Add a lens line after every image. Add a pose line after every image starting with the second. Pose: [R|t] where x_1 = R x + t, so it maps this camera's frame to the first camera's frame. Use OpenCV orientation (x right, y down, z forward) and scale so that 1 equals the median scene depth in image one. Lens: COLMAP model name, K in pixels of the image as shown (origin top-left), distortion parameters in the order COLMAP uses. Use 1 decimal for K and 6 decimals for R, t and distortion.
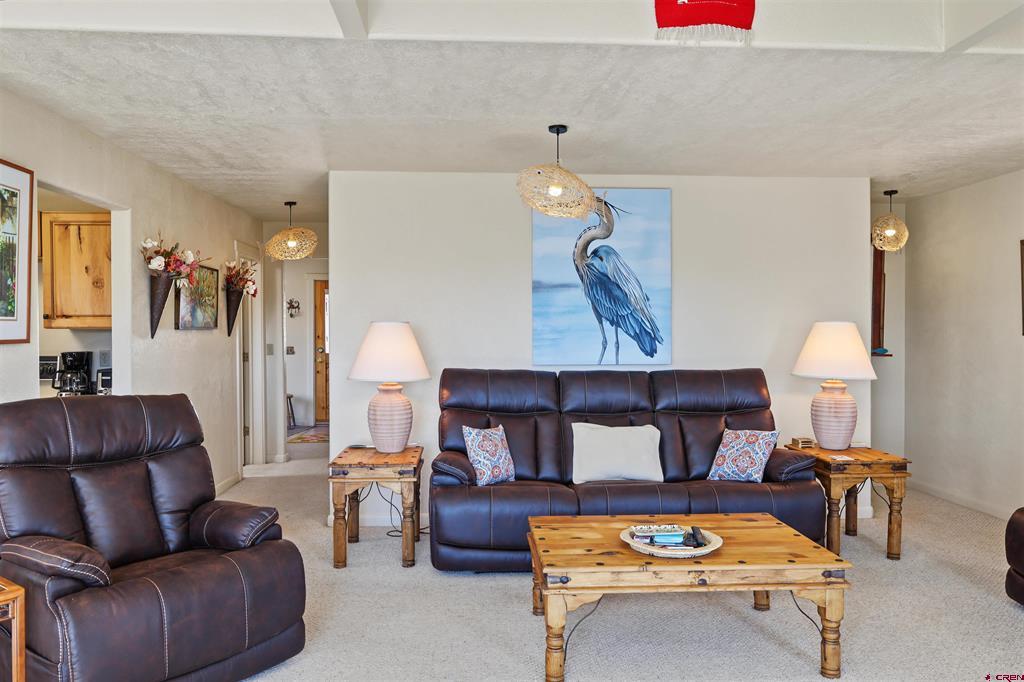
lens RADIAL K [[716.3, 0, 512.7], [0, 716.3, 338.7], [0, 0, 1]] dist [-0.005565, 0.001651]
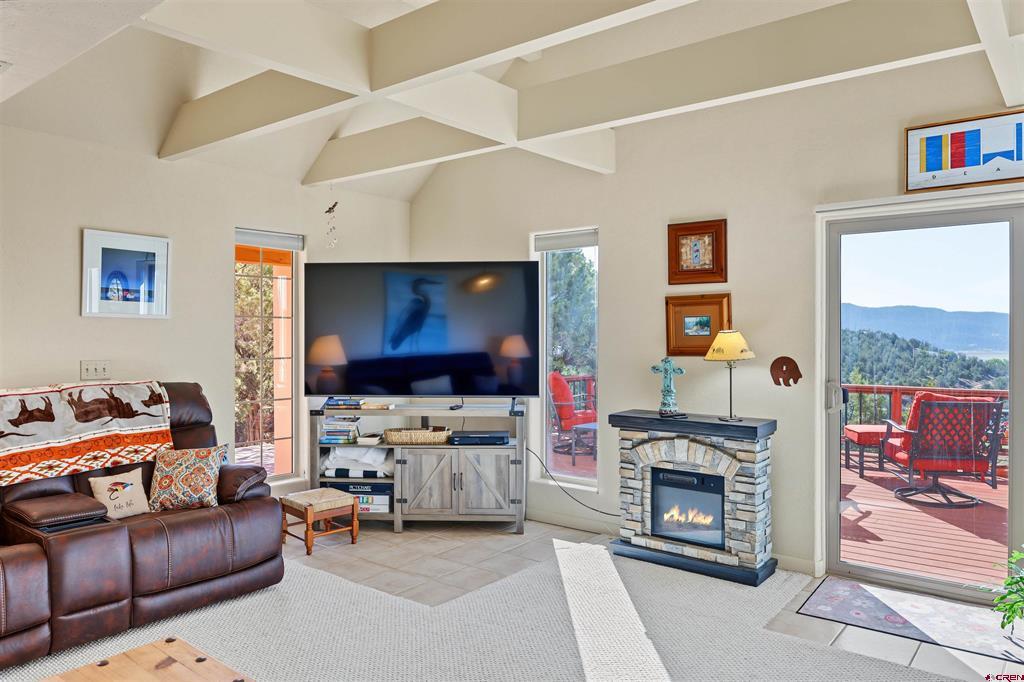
lens RADIAL K [[716.3, 0, 512.7], [0, 716.3, 338.7], [0, 0, 1]] dist [-0.005565, 0.001651]
pose [[-0.742822, -0.001547, 0.669487, -0.261149], [0.008300, 0.999899, 0.011520, -0.009830], [-0.669438, 0.014114, -0.742734, 1.101066]]
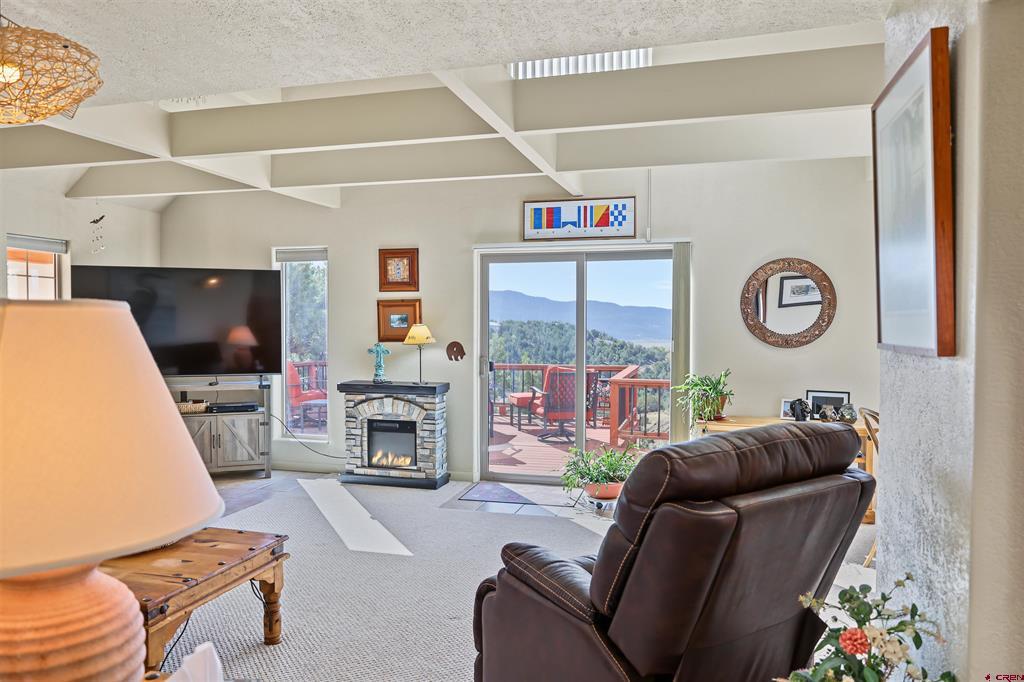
lens RADIAL K [[722.9, 0, 514.5], [0, 722.9, 346.2], [0, 0, 1]] dist [-0.005795, 0.000189]
pose [[-0.943805, -0.010029, 0.330351, -0.553673], [0.002280, 0.999318, 0.036852, -0.018480], [-0.330496, 0.035534, -0.943138, 1.603956]]
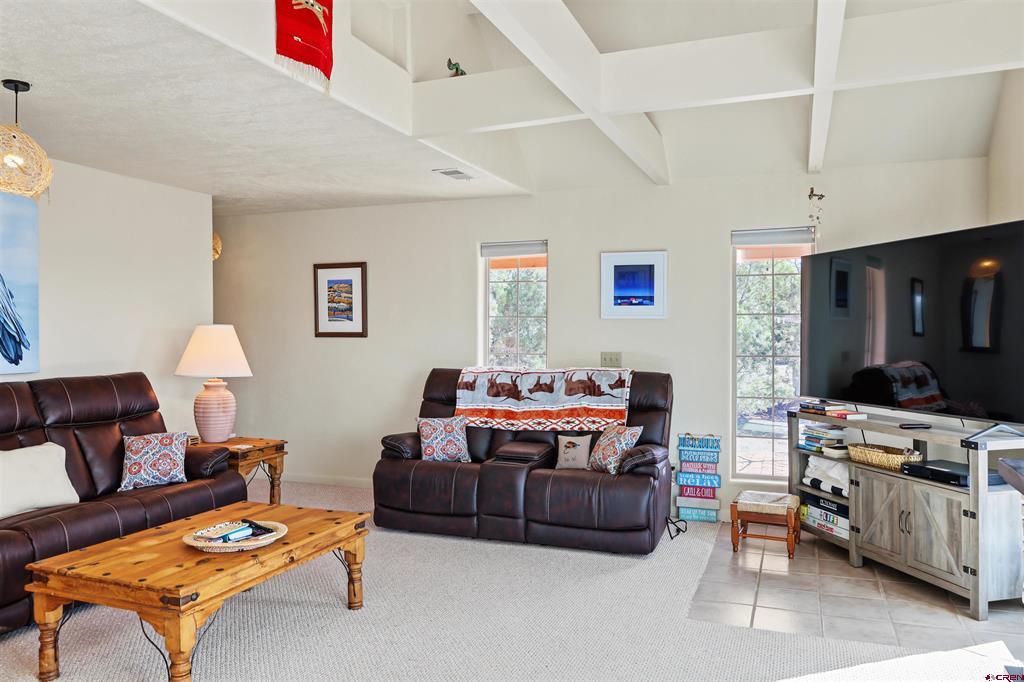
lens RADIAL K [[739.8, 0, 496.1], [0, 739.8, 333.8], [0, 0, 1]] dist [-0.009119, -0.003758]
pose [[0.434713, -0.001677, 0.900567, -0.522430], [0.011186, 0.999931, -0.003537, -0.002464], [-0.900499, 0.011612, 0.434702, 0.175377]]
